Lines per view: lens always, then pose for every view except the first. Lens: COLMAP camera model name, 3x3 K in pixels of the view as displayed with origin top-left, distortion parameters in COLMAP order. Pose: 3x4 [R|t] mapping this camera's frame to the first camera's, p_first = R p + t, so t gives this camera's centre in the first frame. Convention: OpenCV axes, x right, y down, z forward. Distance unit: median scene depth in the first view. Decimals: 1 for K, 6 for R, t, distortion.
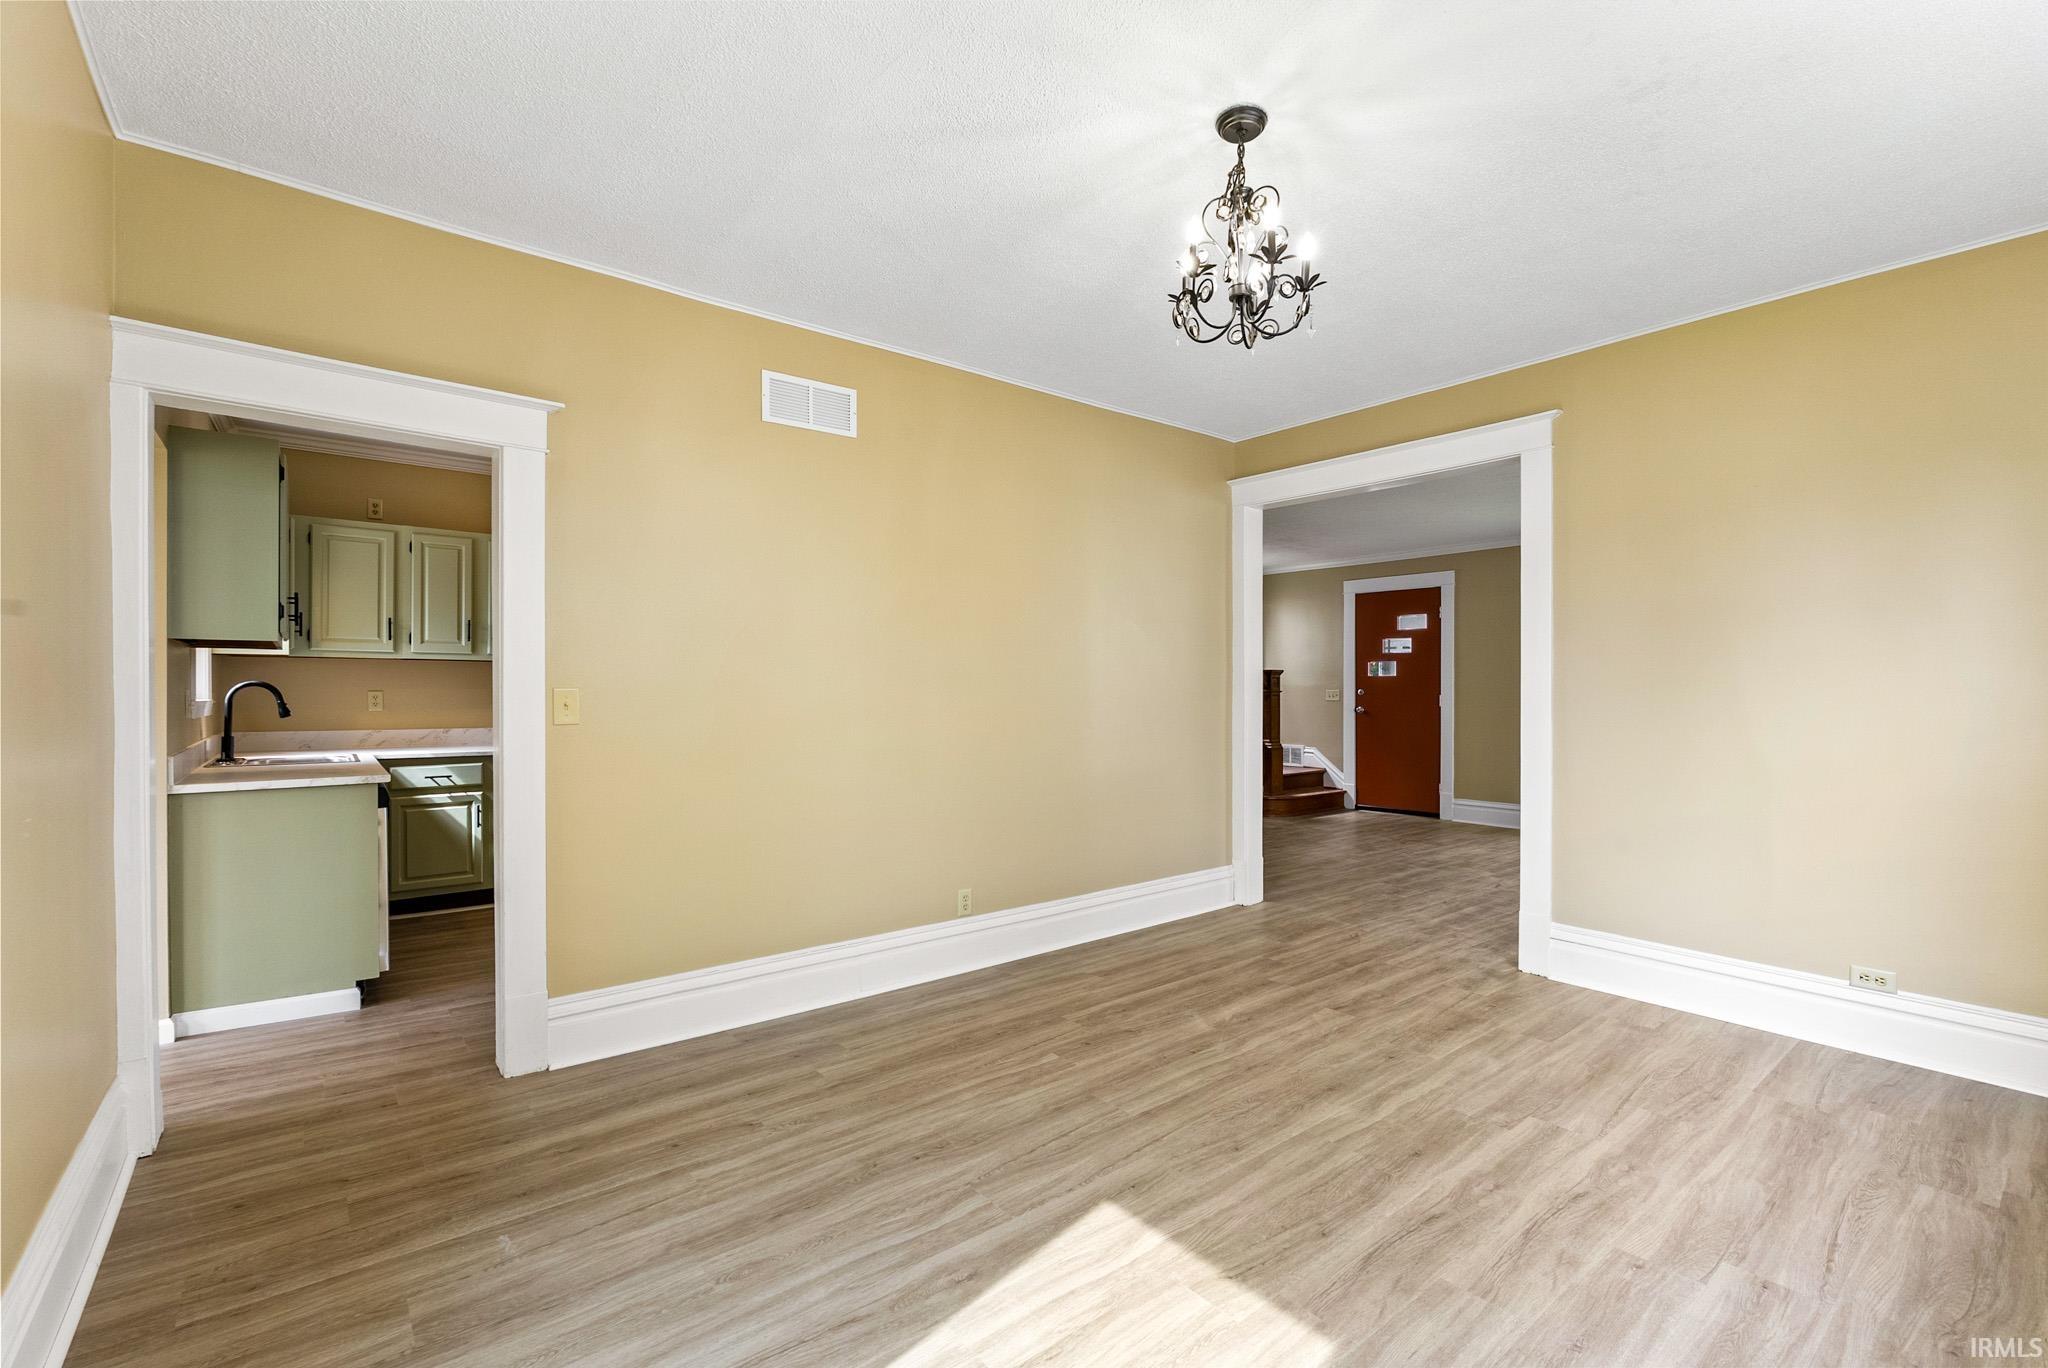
lens RADIAL K [[901.3, 0, 1017.2], [0, 901.3, 688.8], [0, 0, 1]] dist [-0.000328, -0.000099]
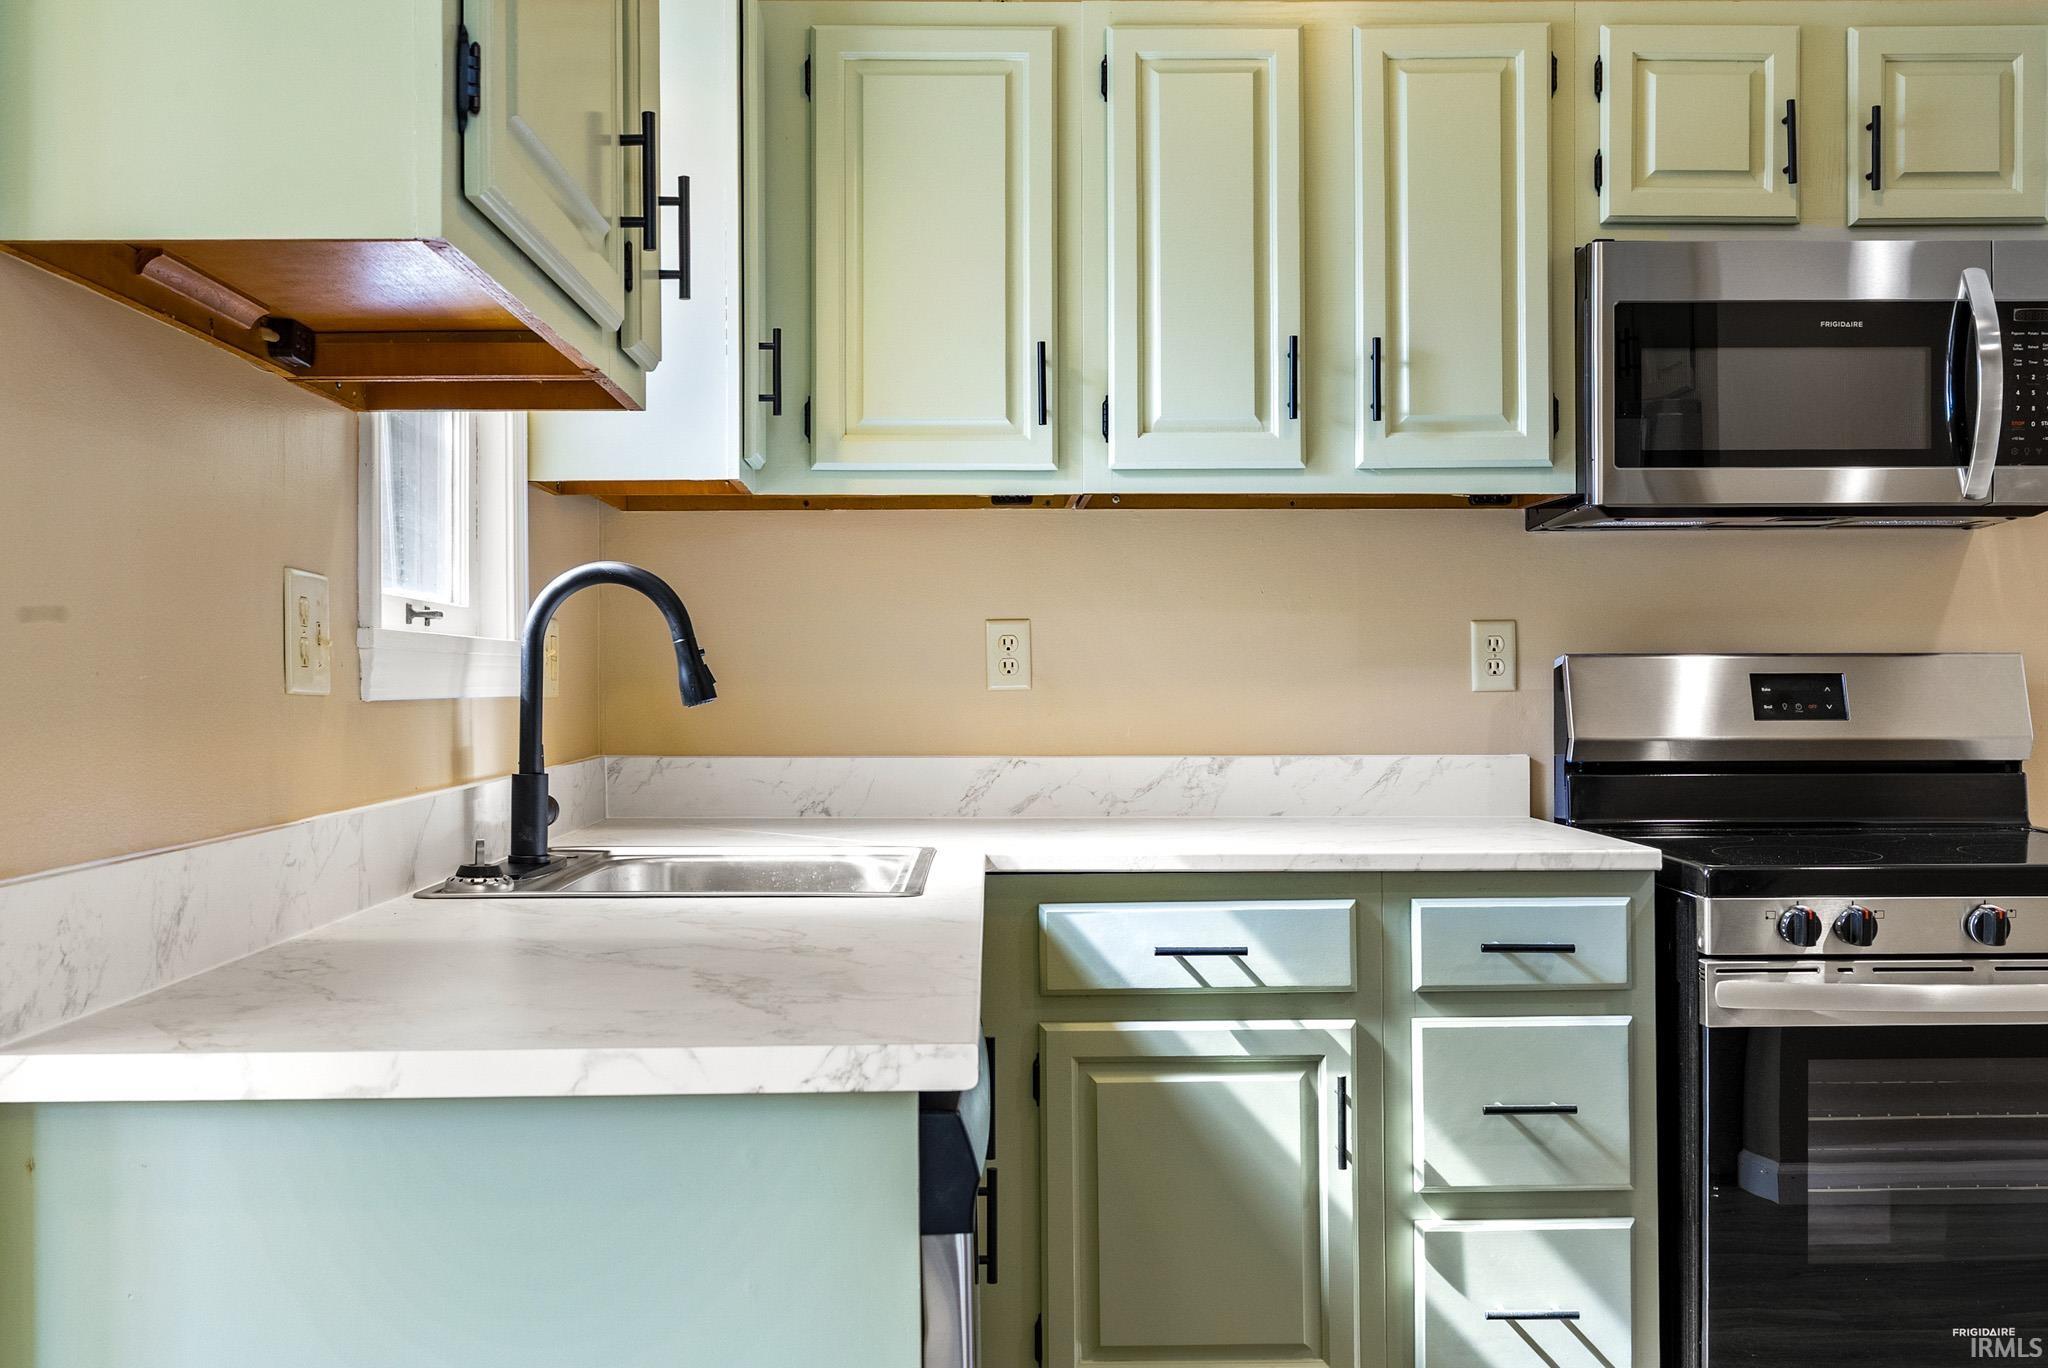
lens RADIAL K [[2099.9, 0, 1023.2], [0, 2099.9, 624.6], [0, 0, 1]] dist [0.011895, 0.012337]
pose [[0.800648, -0.020815, -0.598774, -0.327283], [0.006582, 0.999642, -0.025948, 0.022312], [0.599099, 0.016834, 0.800498, 0.496916]]
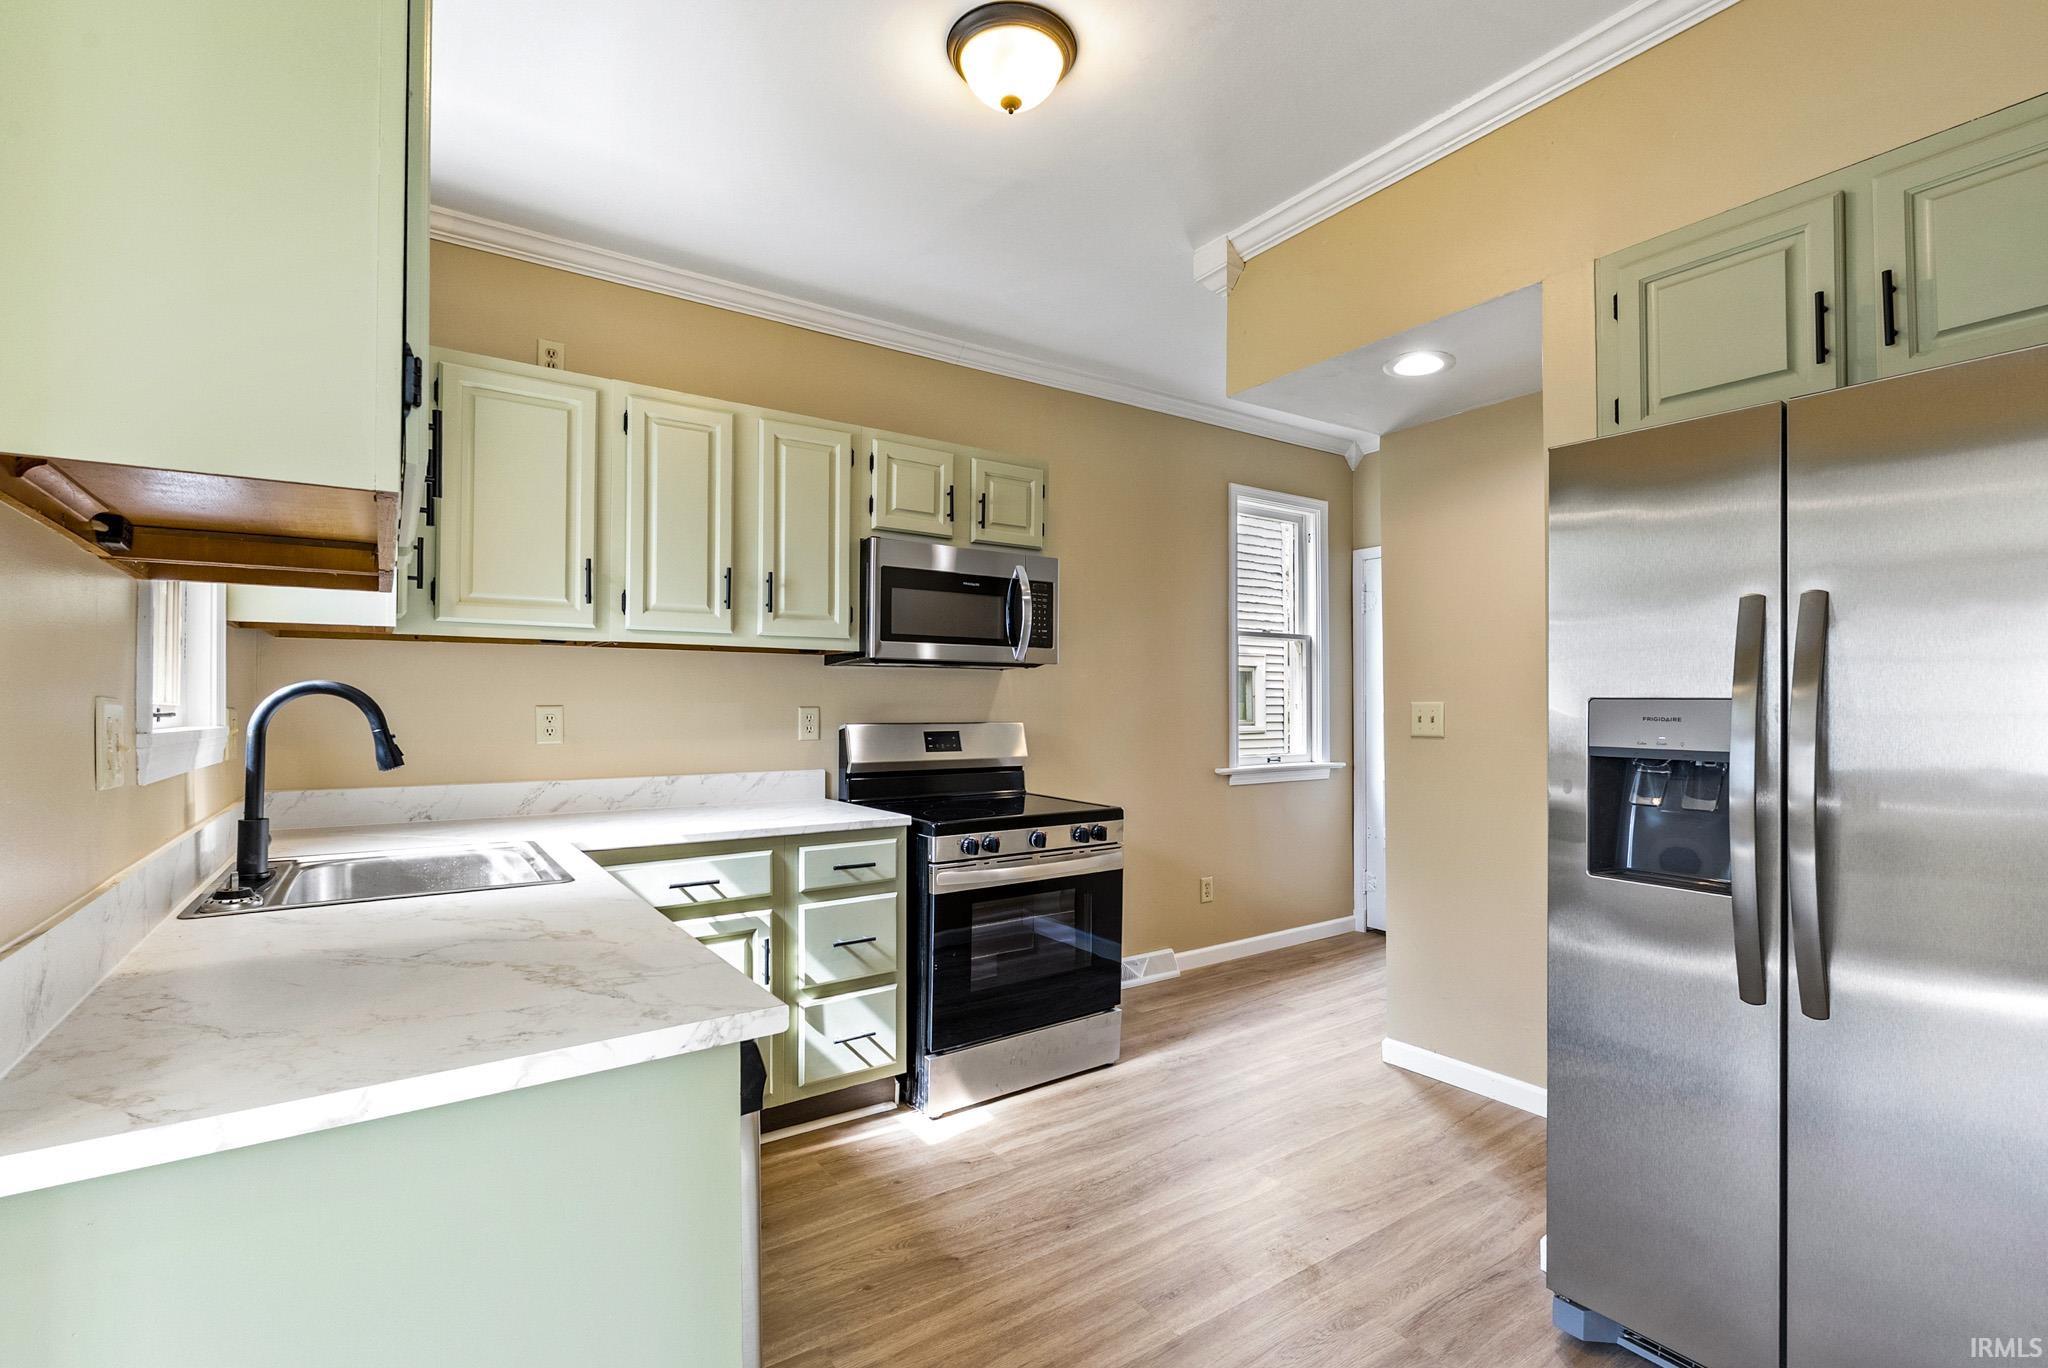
lens RADIAL K [[914.4, 0, 1046.5], [0, 914.4, 687.9], [0, 0, 1]] dist [0.001639, 0.000044]
pose [[0.999116, -0.006327, -0.041565, -0.424486], [0.005499, 0.999785, -0.020010, 0.004188], [0.041683, 0.019764, 0.998935, 0.508614]]
